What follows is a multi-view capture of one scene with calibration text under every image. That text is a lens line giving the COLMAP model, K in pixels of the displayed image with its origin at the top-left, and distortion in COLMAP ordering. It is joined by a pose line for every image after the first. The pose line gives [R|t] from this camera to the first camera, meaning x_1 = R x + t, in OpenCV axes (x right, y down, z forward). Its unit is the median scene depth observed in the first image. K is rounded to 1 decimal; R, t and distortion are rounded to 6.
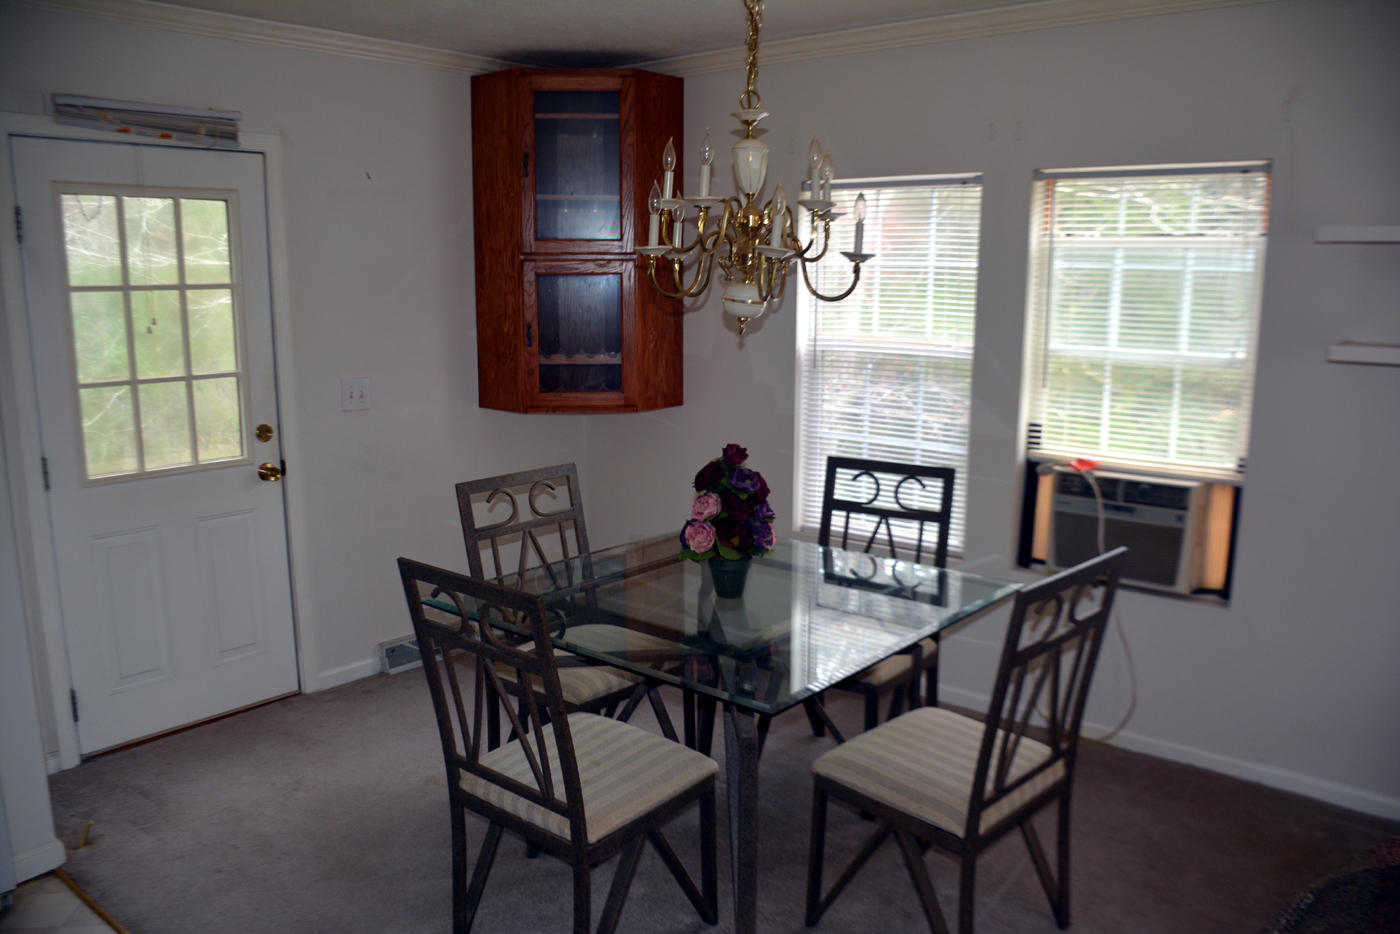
lens RADIAL K [[1075.0, 0, 700.0], [0, 1075.0, 467.0], [0, 0, 1]] dist [-0.096310, 0.004003]
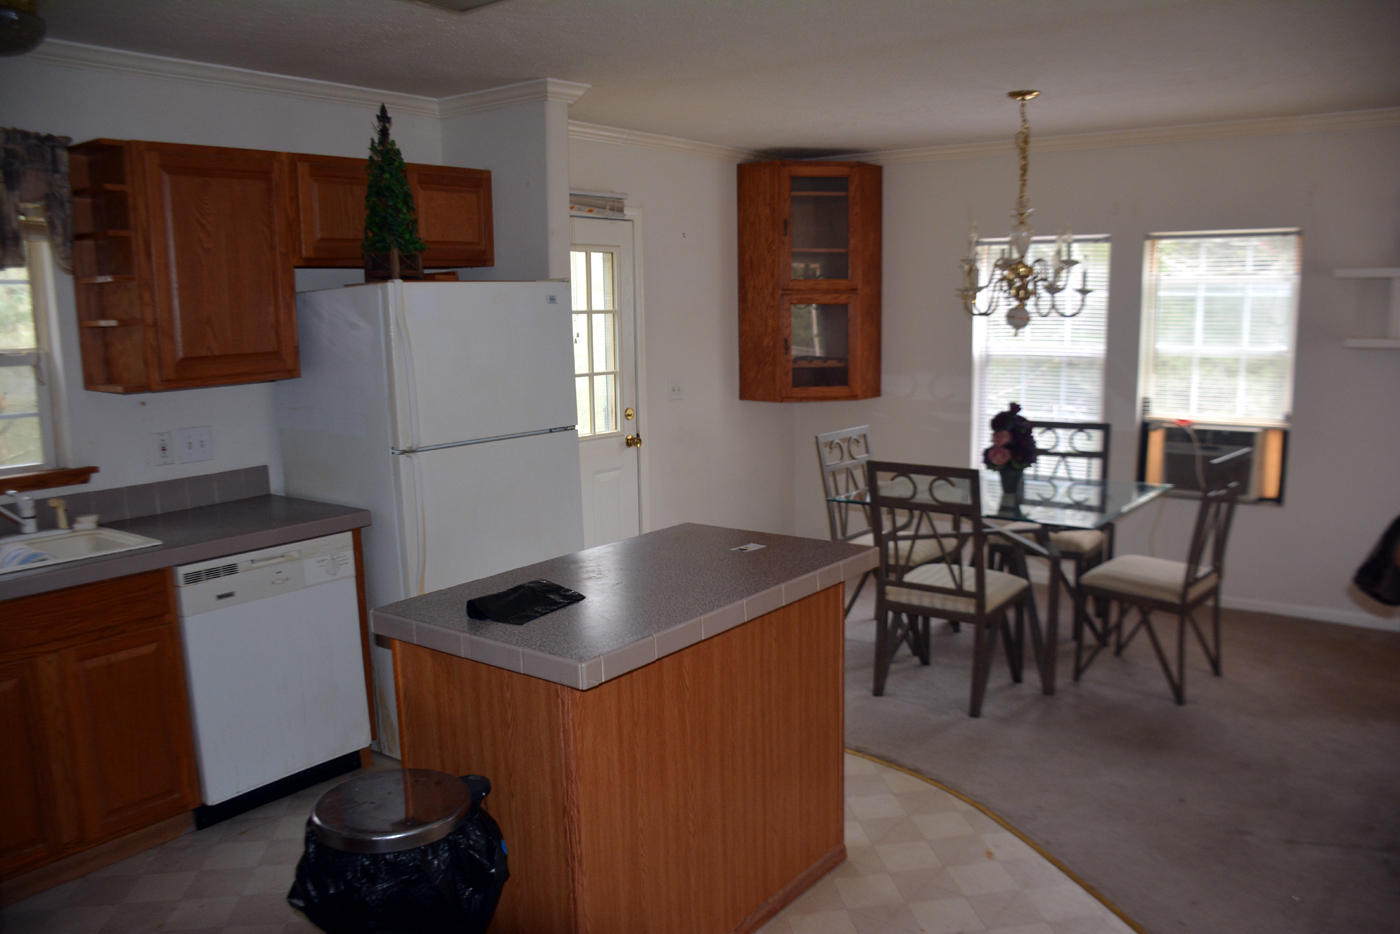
lens RADIAL K [[1075.0, 0, 700.0], [0, 1075.0, 467.0], [0, 0, 1]] dist [-0.096310, 0.004003]
pose [[0.998415, -0.022589, 0.051547, -0.422341], [0.024133, 0.999273, -0.029529, 0.091405], [-0.050843, 0.030726, 0.998234, -0.494896]]
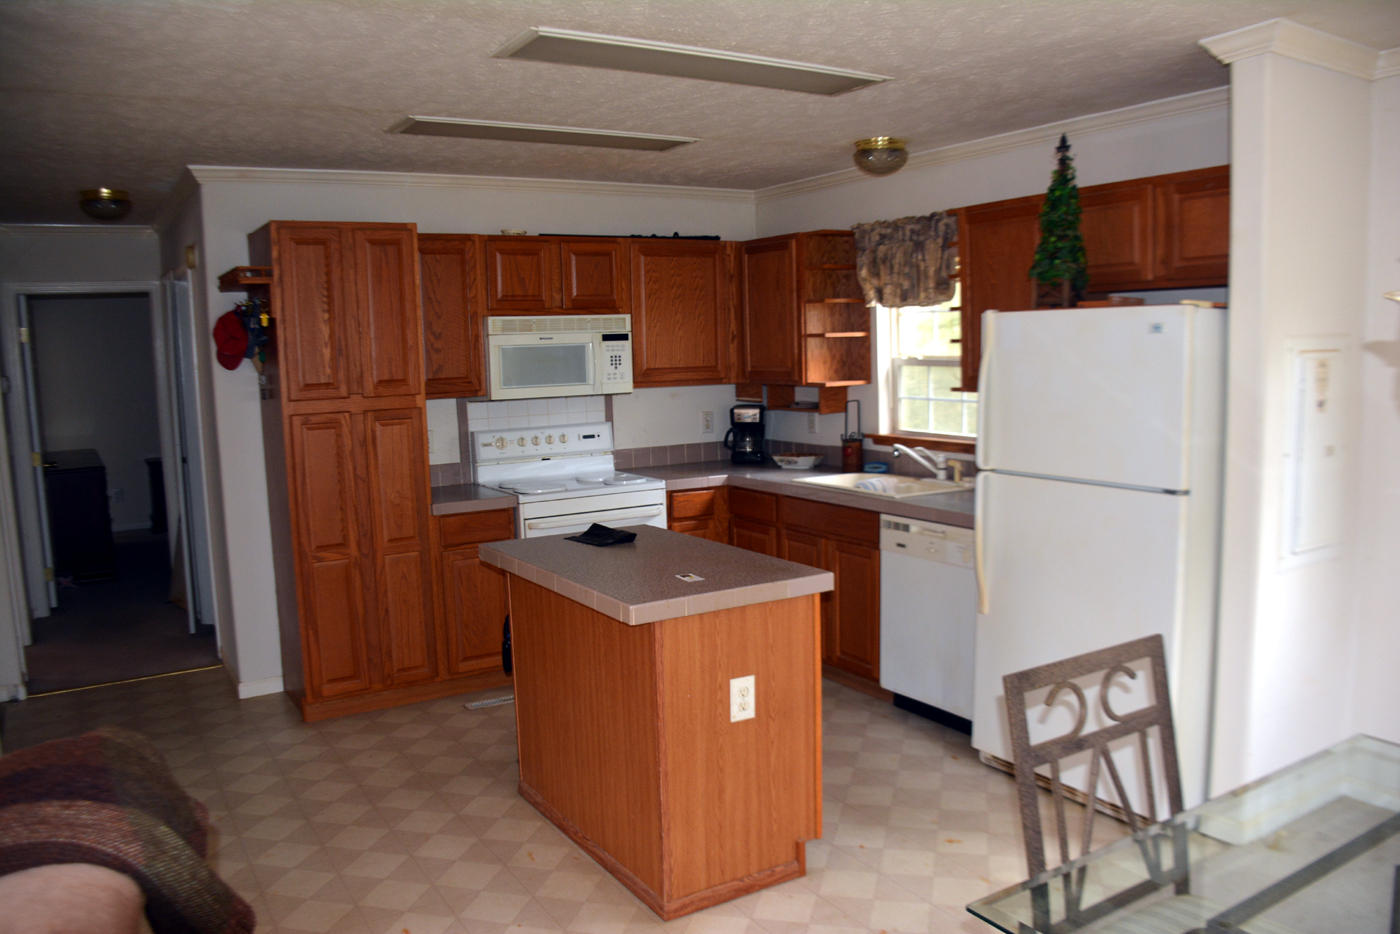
lens RADIAL K [[1075.0, 0, 700.0], [0, 1075.0, 467.0], [0, 0, 1]] dist [-0.096310, 0.004003]
pose [[-0.339132, 0.121940, -0.932802, 0.662533], [-0.141110, 0.973751, 0.178595, -0.164031], [0.930095, 0.192195, -0.313023, 0.845886]]
